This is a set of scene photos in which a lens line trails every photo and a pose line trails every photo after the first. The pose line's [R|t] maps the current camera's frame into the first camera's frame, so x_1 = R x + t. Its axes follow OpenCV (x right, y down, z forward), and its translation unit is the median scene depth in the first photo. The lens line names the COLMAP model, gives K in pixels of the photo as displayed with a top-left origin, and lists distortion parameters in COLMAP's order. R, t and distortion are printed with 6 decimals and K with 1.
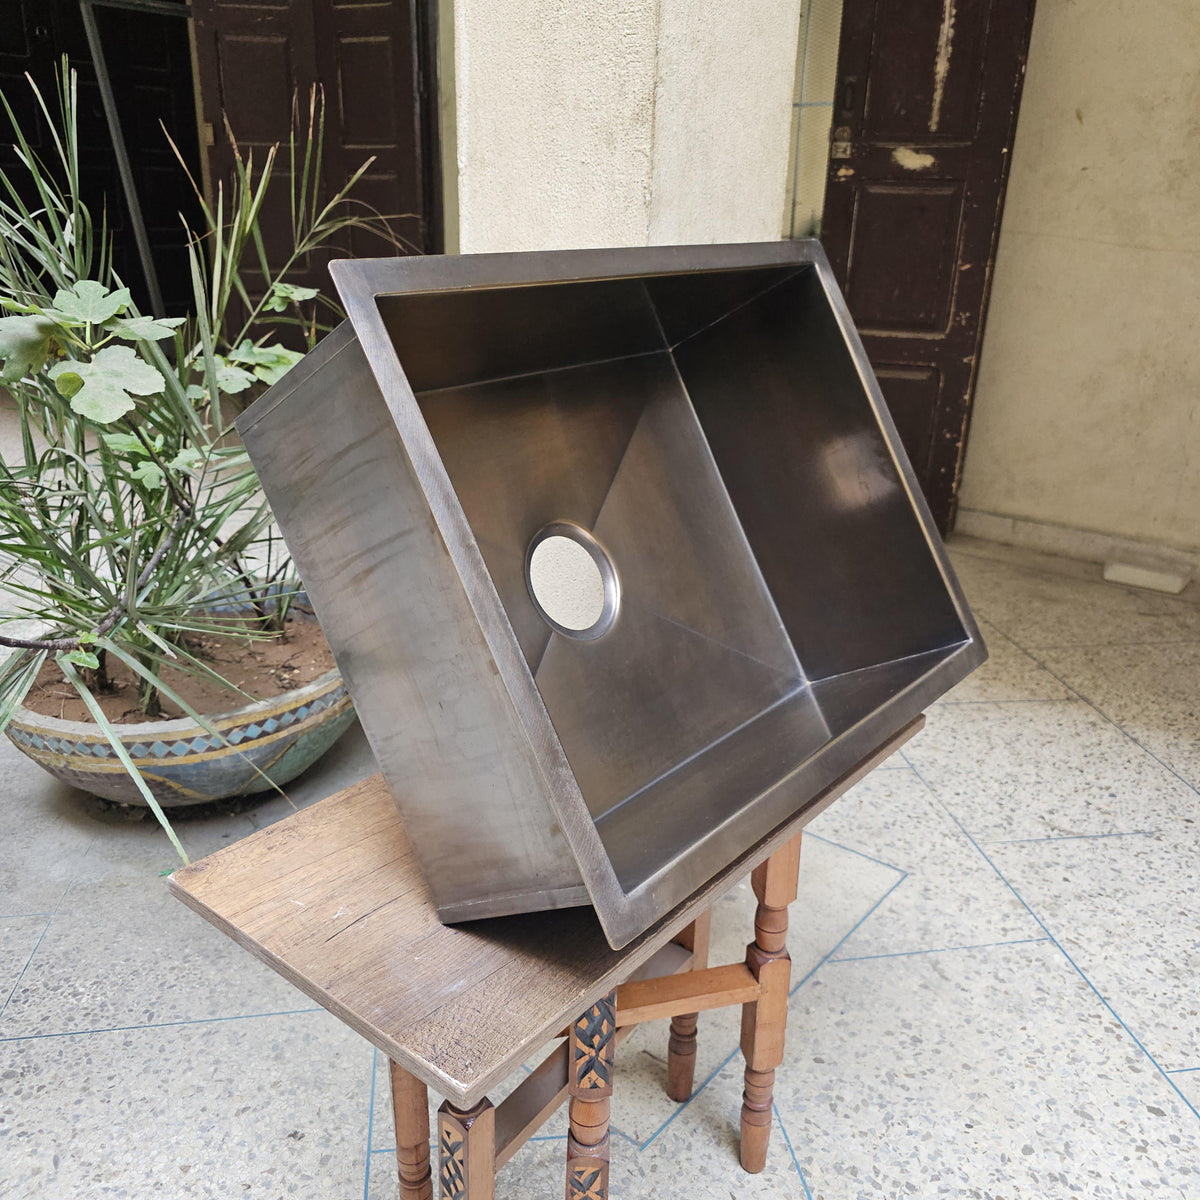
lens RADIAL K [[1084.2, 0, 603.4], [0, 1084.2, 591.0], [0, 0, 1]] dist [0.018453, -0.016604]
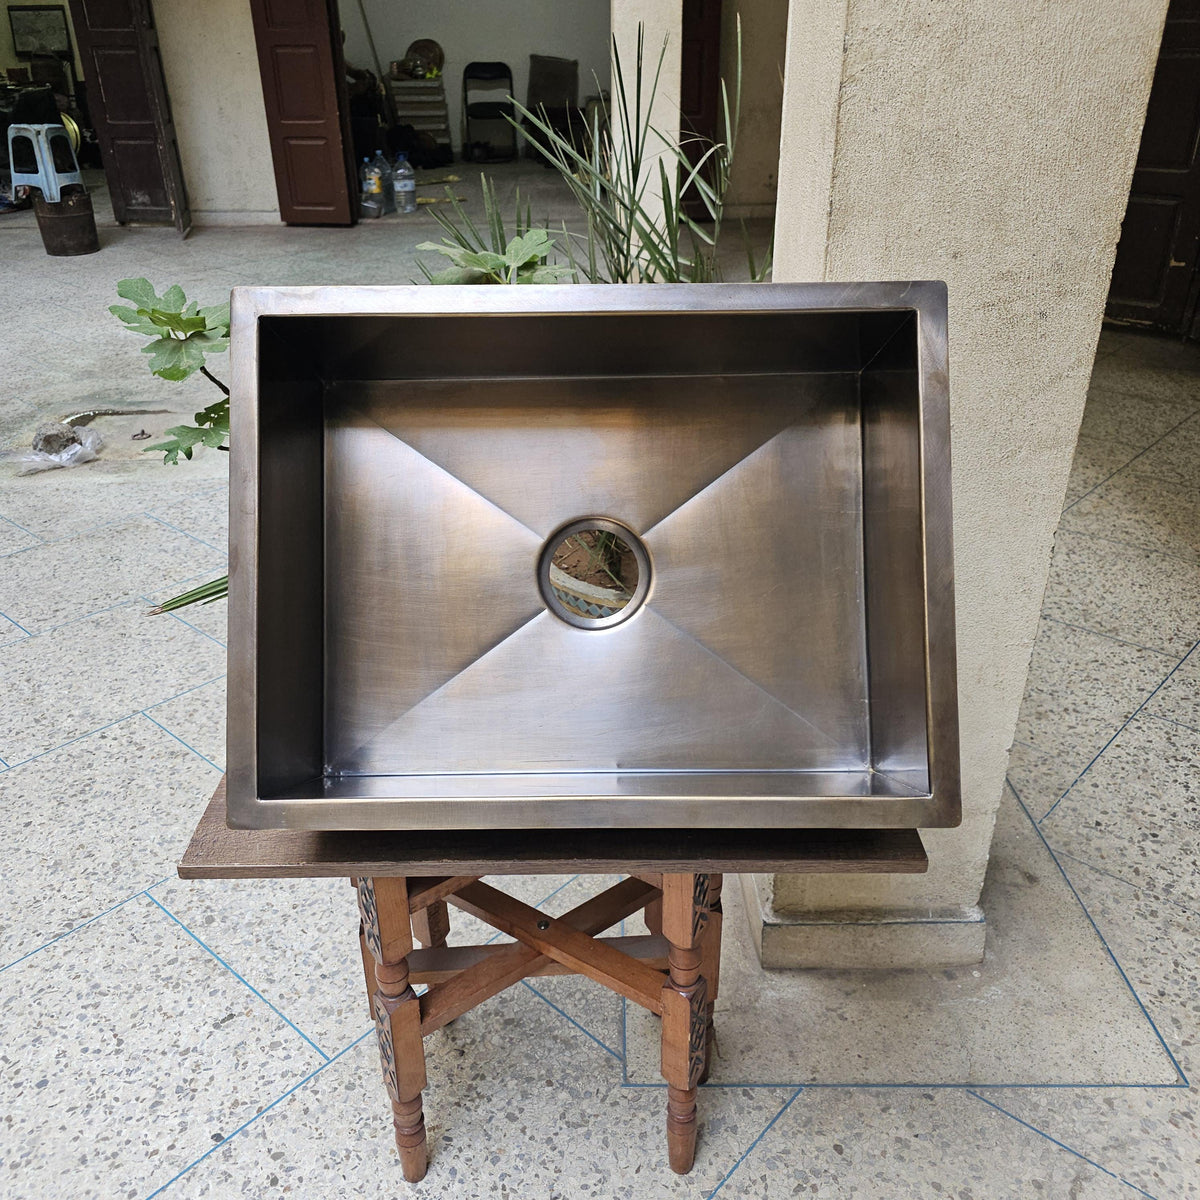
lens RADIAL K [[1084.2, 0, 603.4], [0, 1084.2, 591.0], [0, 0, 1]] dist [0.018453, -0.016604]
pose [[0.622469, 0.326275, -0.711390, 0.633855], [-0.241678, 0.944668, 0.221798, -0.196551], [0.744395, 0.033865, 0.666880, 0.230604]]
